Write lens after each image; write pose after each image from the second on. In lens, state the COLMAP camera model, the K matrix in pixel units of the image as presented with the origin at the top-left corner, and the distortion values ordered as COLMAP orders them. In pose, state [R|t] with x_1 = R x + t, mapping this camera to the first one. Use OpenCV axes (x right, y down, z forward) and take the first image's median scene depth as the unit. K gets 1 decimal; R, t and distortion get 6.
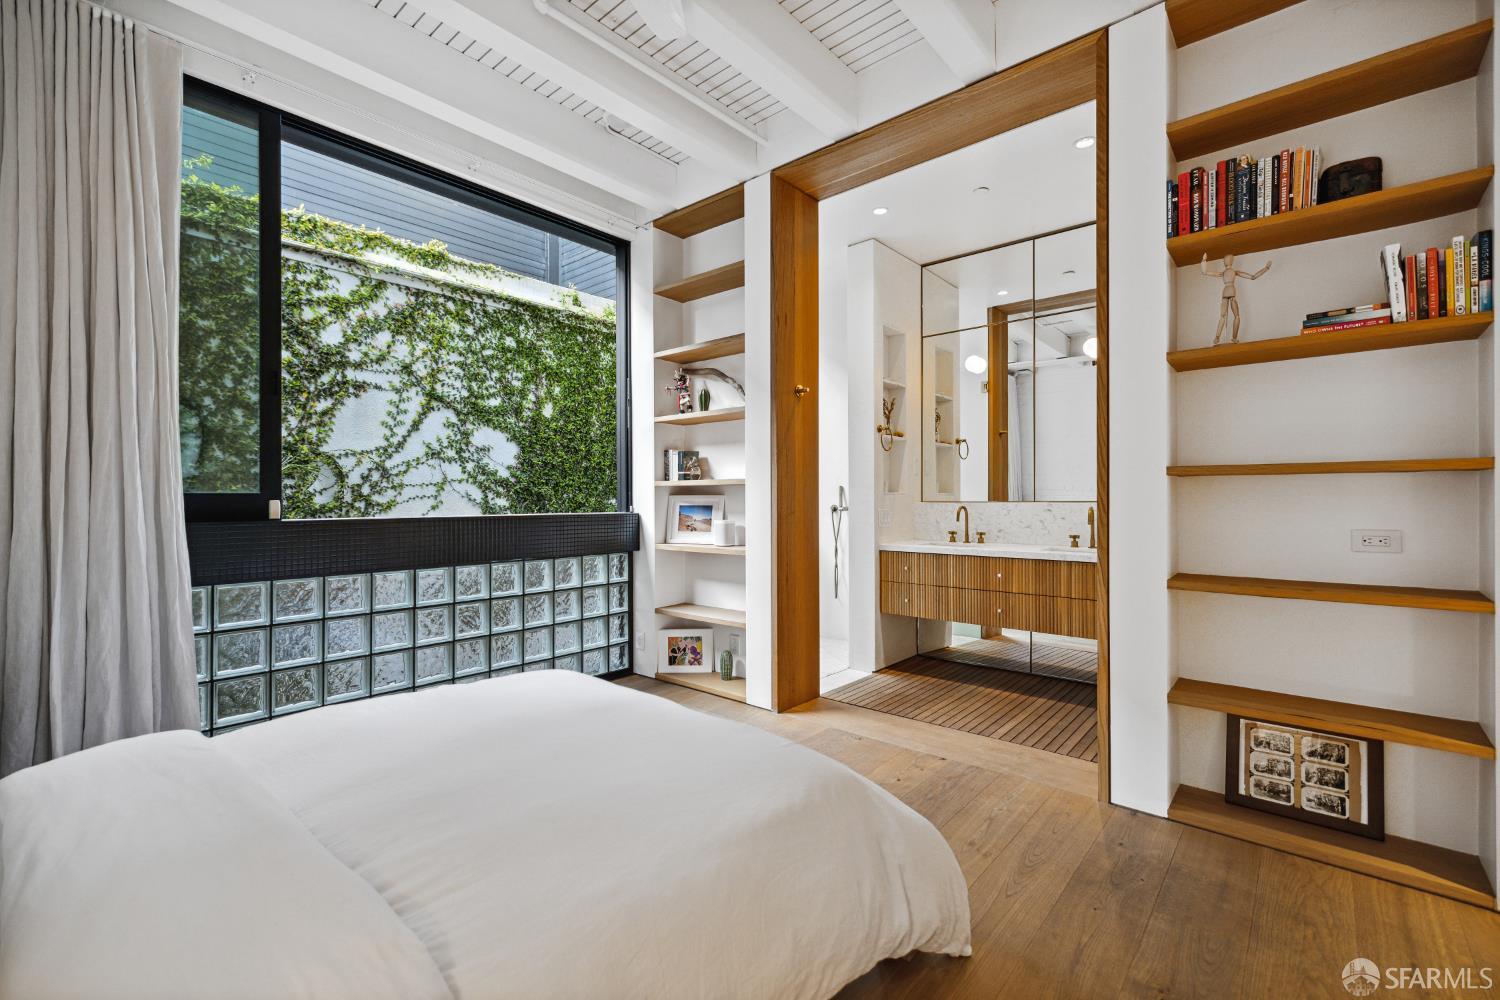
lens RADIAL K [[639.9, 0, 752.7], [0, 639.9, 497.2], [0, 0, 1]] dist [0.001000, -0.000204]
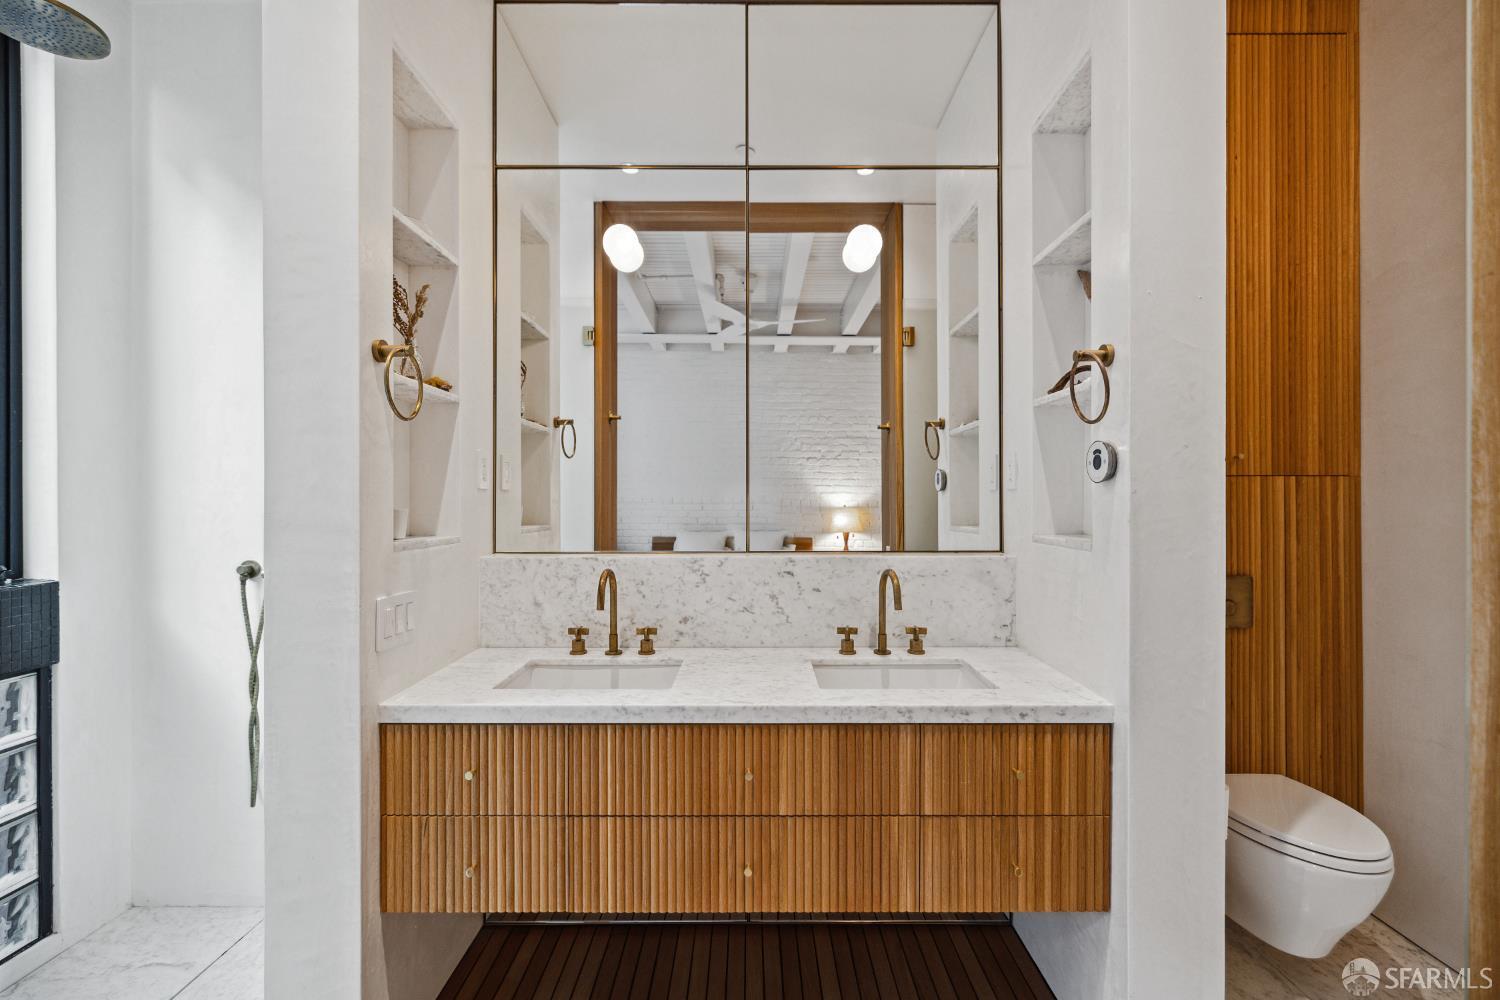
lens RADIAL K [[639.9, 0, 752.7], [0, 639.9, 497.2], [0, 0, 1]] dist [0.001000, -0.000204]
pose [[0.755402, 0.003190, 0.655253, 0.144958], [-0.000985, 0.999993, -0.003733, -0.035989], [-0.655260, 0.002174, 0.755400, 0.712158]]
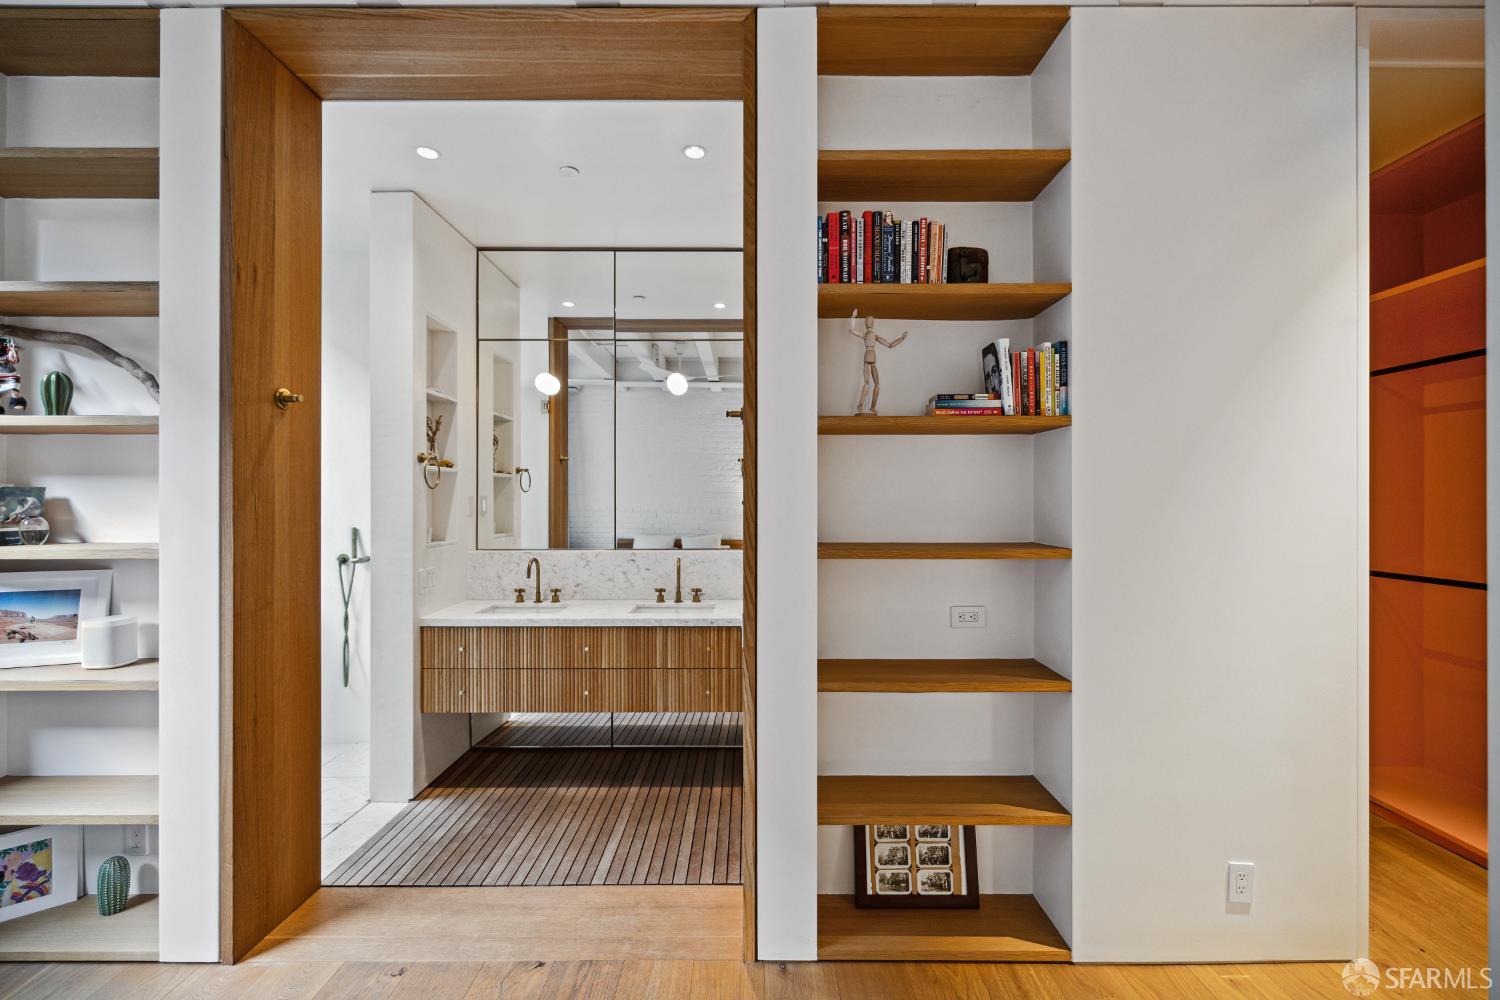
lens RADIAL K [[626.7, 0, 750.3], [0, 626.7, 496.5], [0, 0, 1]] dist [-0.000666, 0.000067]
pose [[0.755194, 0.004607, 0.655485, 0.018121], [-0.001086, 0.999983, -0.005777, -0.067715], [-0.655501, 0.003651, 0.755186, 0.255153]]
